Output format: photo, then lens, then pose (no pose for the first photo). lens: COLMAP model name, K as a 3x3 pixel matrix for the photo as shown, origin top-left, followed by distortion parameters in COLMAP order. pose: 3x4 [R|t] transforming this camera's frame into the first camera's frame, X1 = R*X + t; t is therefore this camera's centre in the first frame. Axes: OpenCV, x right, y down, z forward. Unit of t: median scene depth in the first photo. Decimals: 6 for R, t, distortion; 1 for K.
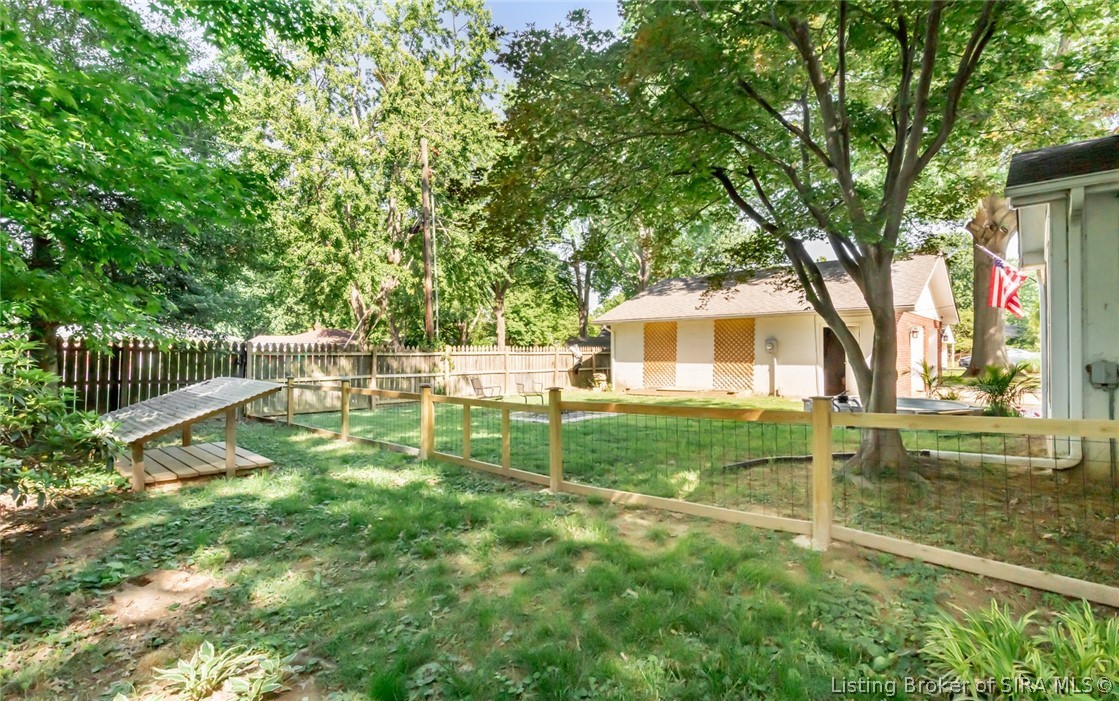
lens RADIAL K [[525.5, 0, 556.8], [0, 525.5, 355.4], [0, 0, 1]] dist [-0.009791, -0.001816]
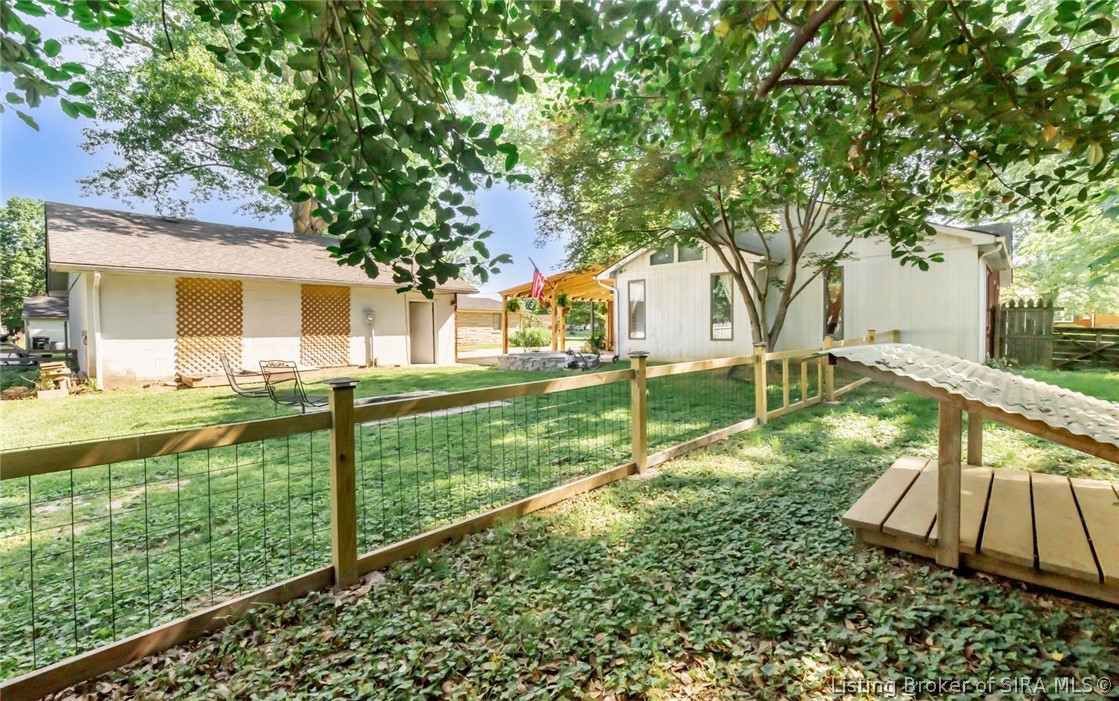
lens RADIAL K [[490.0, 0, 564.9], [0, 490.0, 344.2], [0, 0, 1]] dist [0.000608, 0.001149]
pose [[0.014398, -0.029596, 0.999458, -0.385674], [0.014321, 0.999465, 0.029390, 0.008543], [-0.999794, 0.013890, 0.014814, 0.457971]]
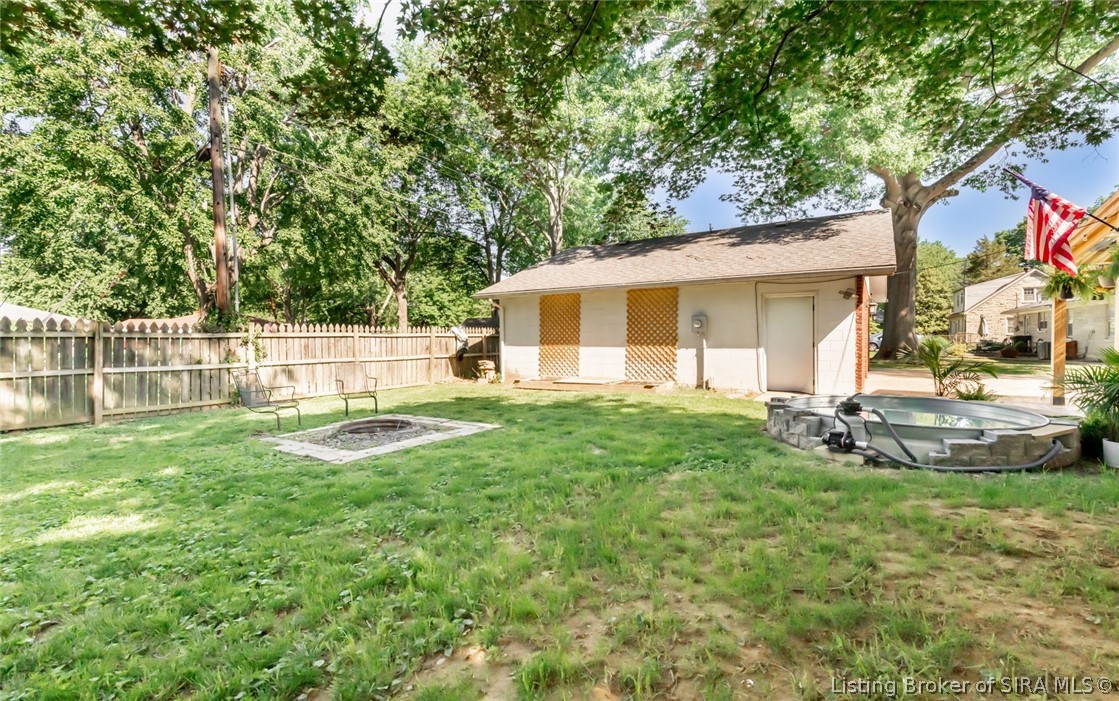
lens RADIAL K [[490.0, 0, 559.7], [0, 490.0, 343.8], [0, 0, 1]] dist [0.000608, 0.001149]
pose [[0.987451, -0.005363, 0.157832, 0.071070], [0.004287, 0.999965, 0.007154, 0.004121], [-0.157865, -0.006388, 0.987440, 0.244625]]
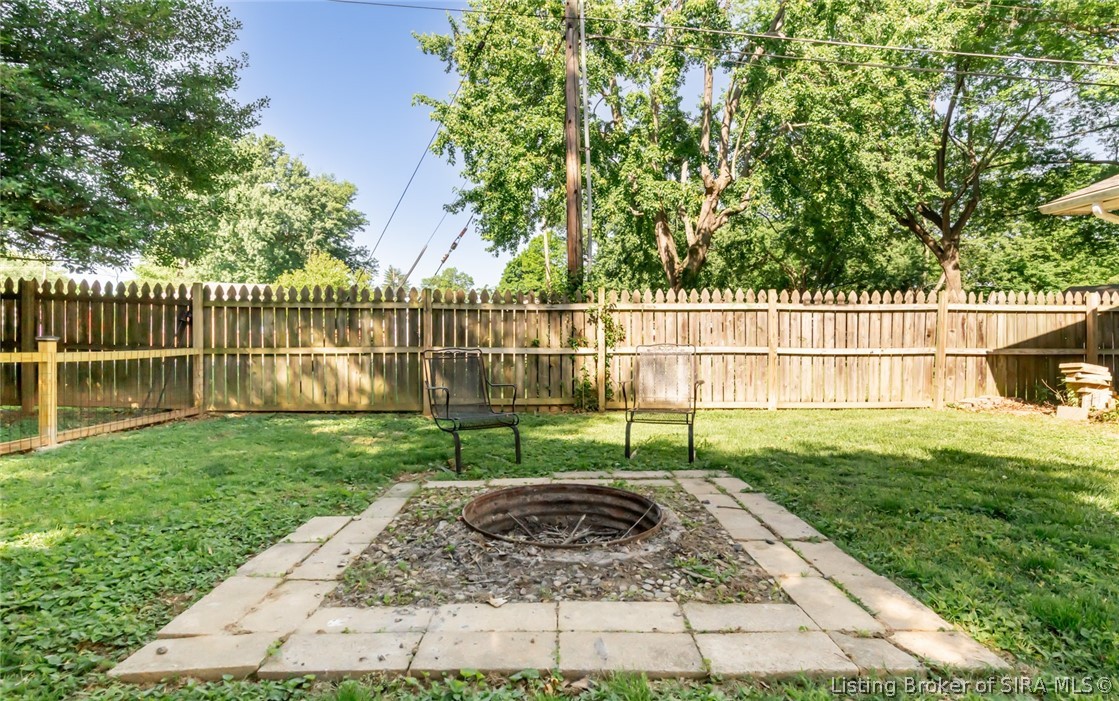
lens RADIAL K [[582.4, 0, 563.5], [0, 582.4, 346.2], [0, 0, 1]] dist [0.005230, -0.000752]
pose [[0.714802, 0.012653, -0.699212, 0.099175], [-0.006120, 0.999911, 0.011837, 0.020319], [0.699300, -0.004182, 0.714816, 0.495842]]
